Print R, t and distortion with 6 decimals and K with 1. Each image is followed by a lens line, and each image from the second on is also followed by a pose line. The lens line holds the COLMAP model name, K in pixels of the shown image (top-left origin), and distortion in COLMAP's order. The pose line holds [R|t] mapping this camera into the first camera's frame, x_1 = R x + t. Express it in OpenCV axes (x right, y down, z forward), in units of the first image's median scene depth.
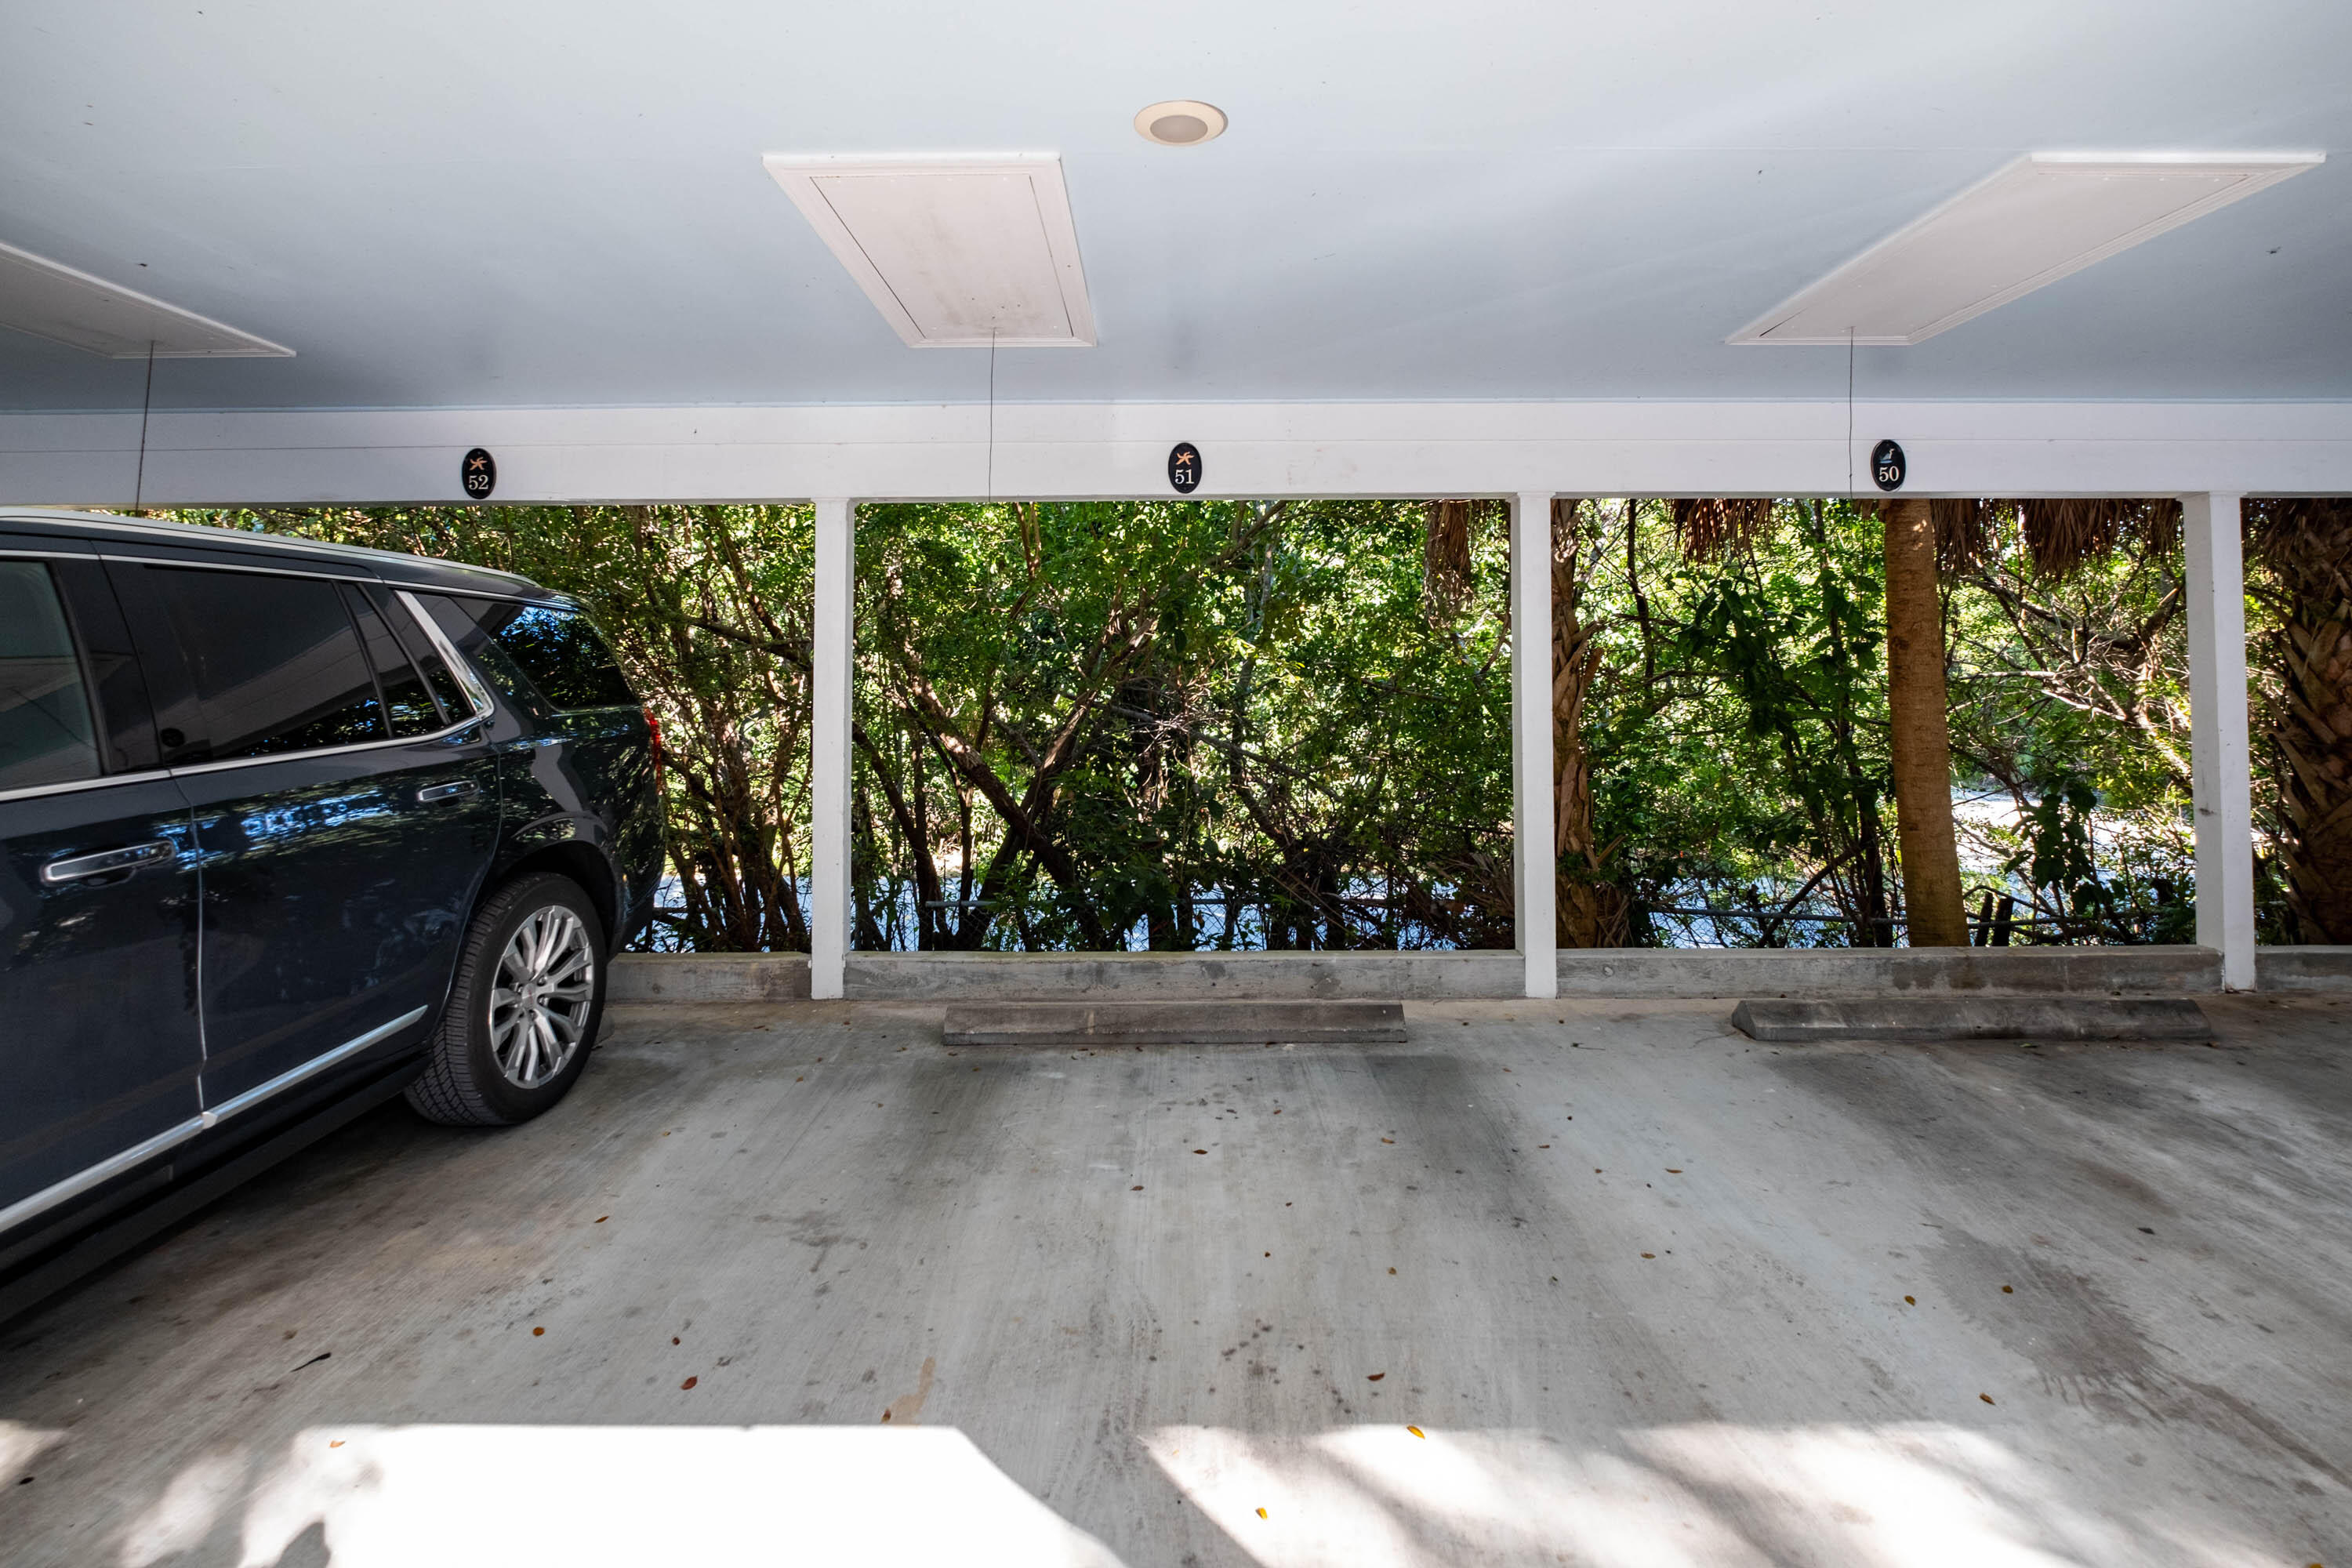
lens RADIAL K [[1088.2, 0, 1169.1], [0, 1088.2, 656.0], [0, 0, 1]] dist [-0.014288, 0.000813]
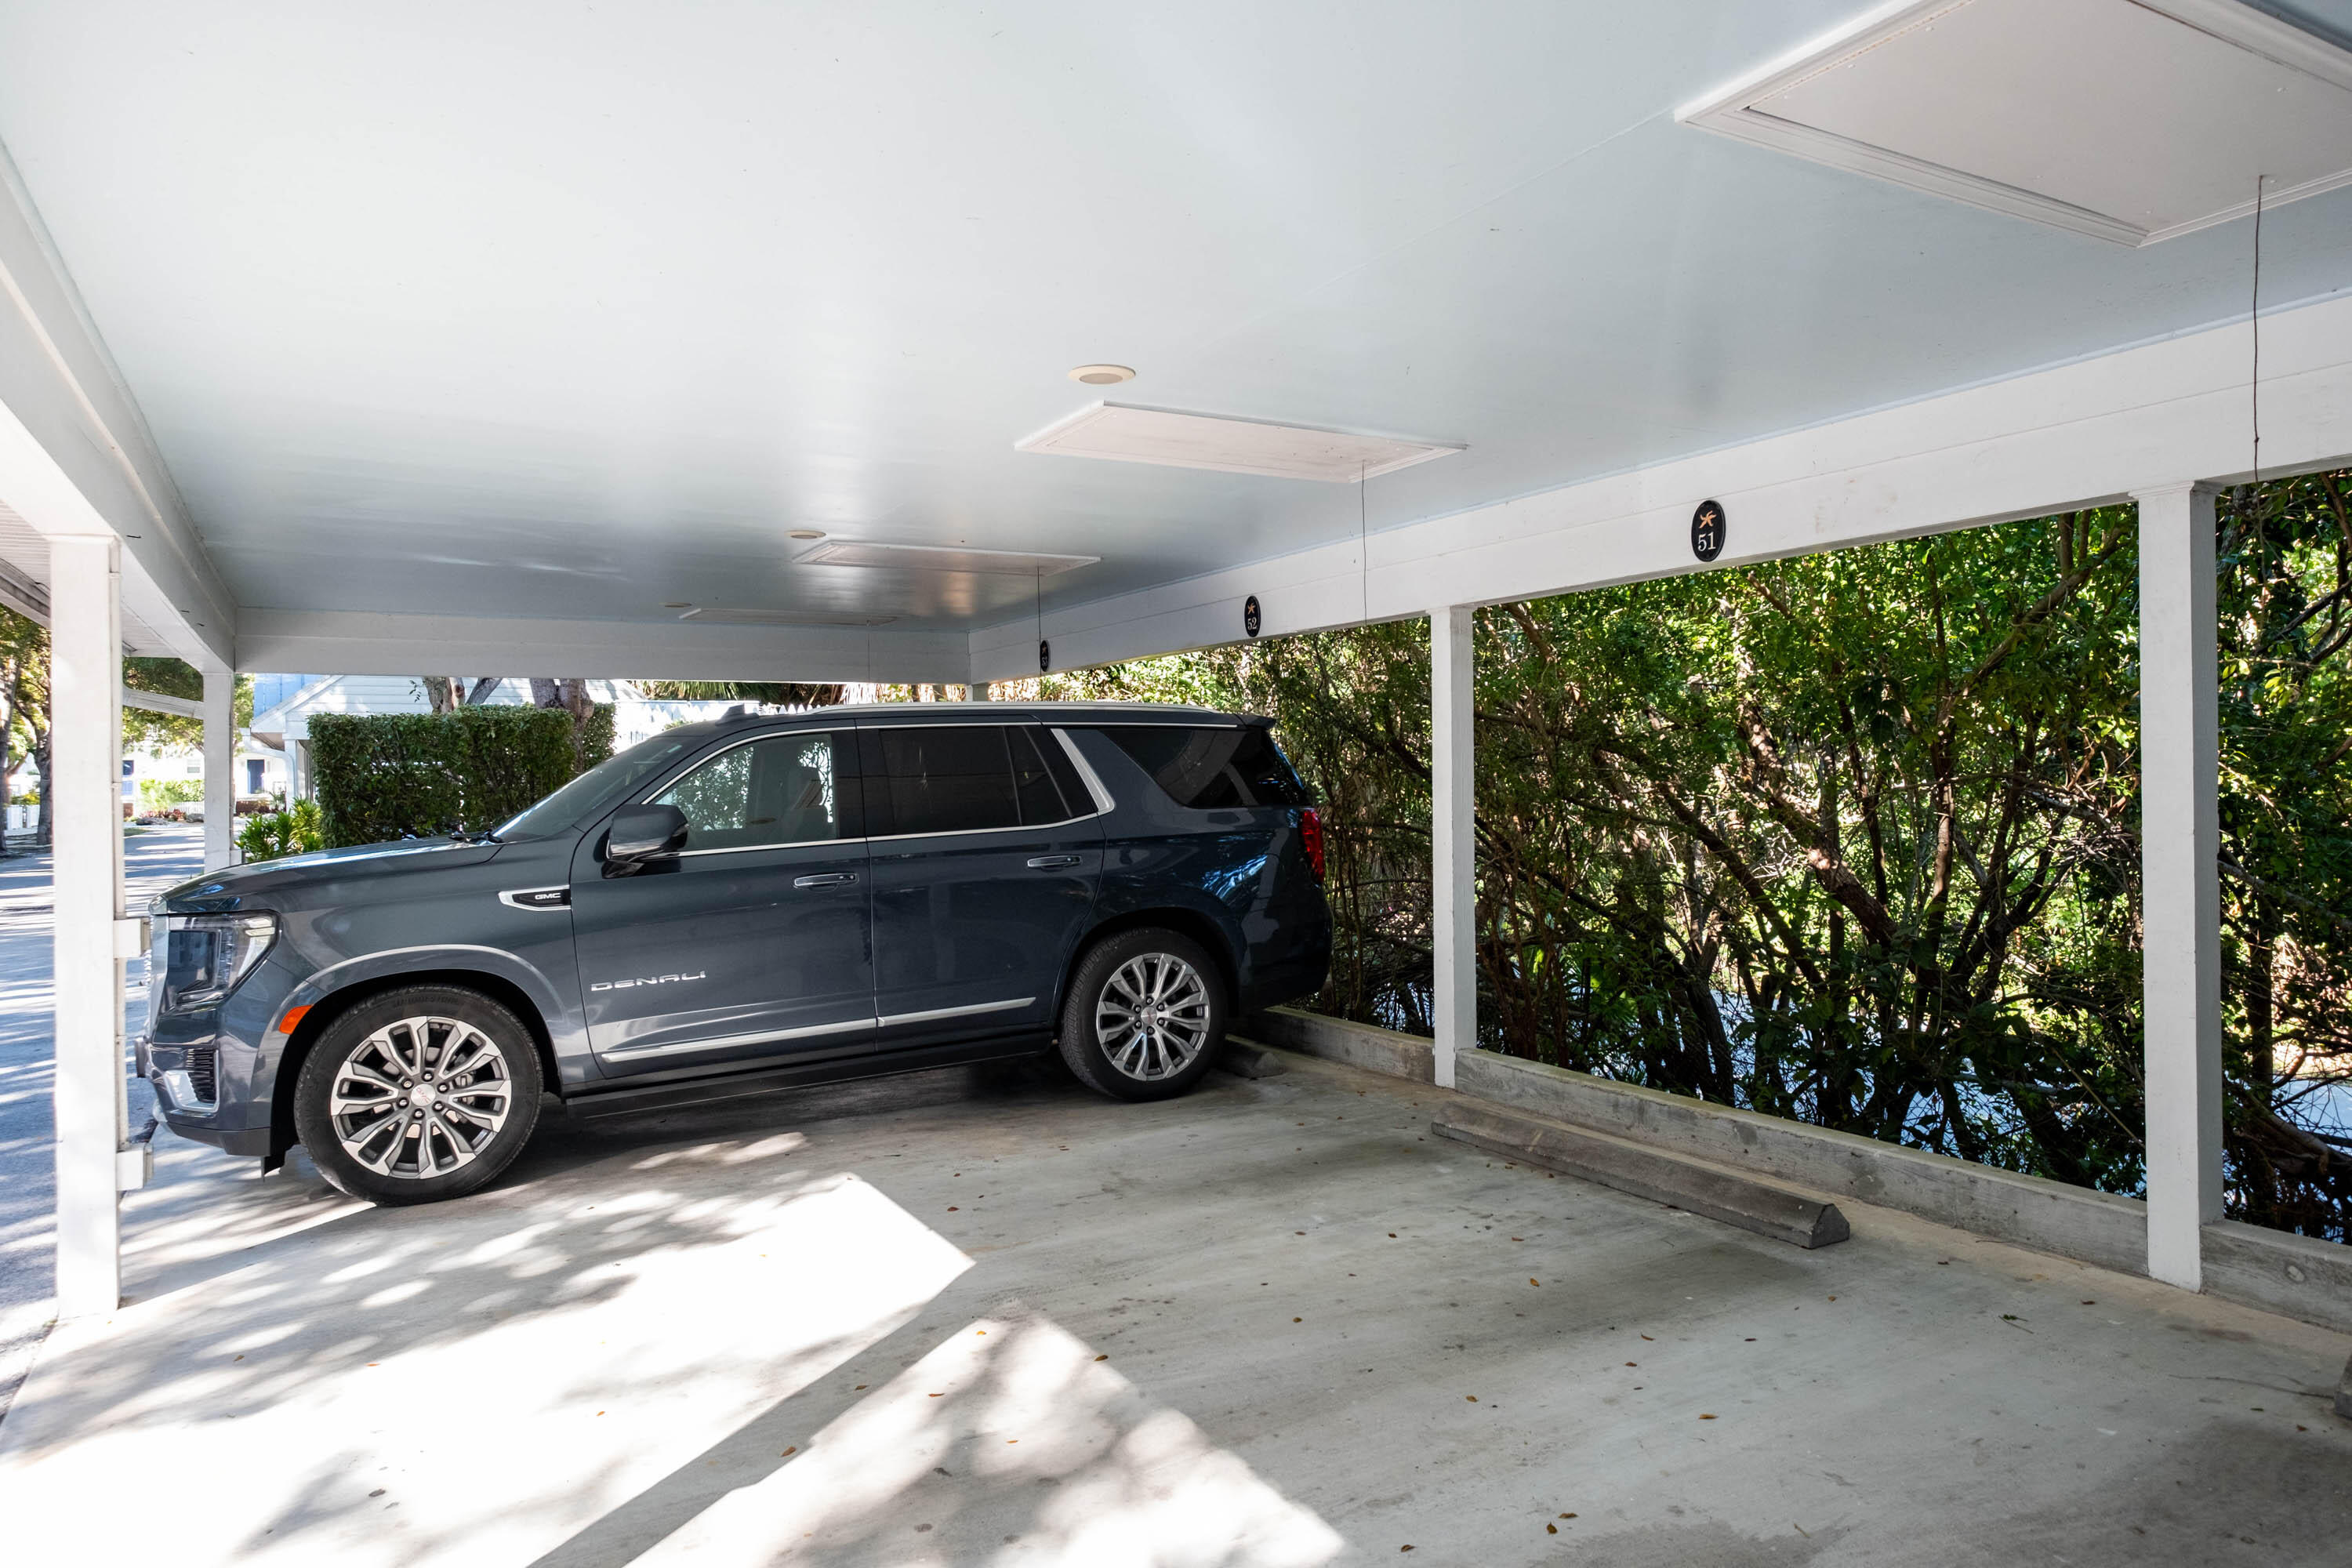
lens RADIAL K [[1426.0, 0, 1176.0], [0, 1426.0, 784.0], [0, 0, 1]] dist [-0.005595, 0.002257]
pose [[0.515679, 0.001695, -0.856780, 1.154447], [0.028908, 0.999394, 0.019377, -0.017656], [0.856294, -0.034760, 0.515318, 0.120615]]
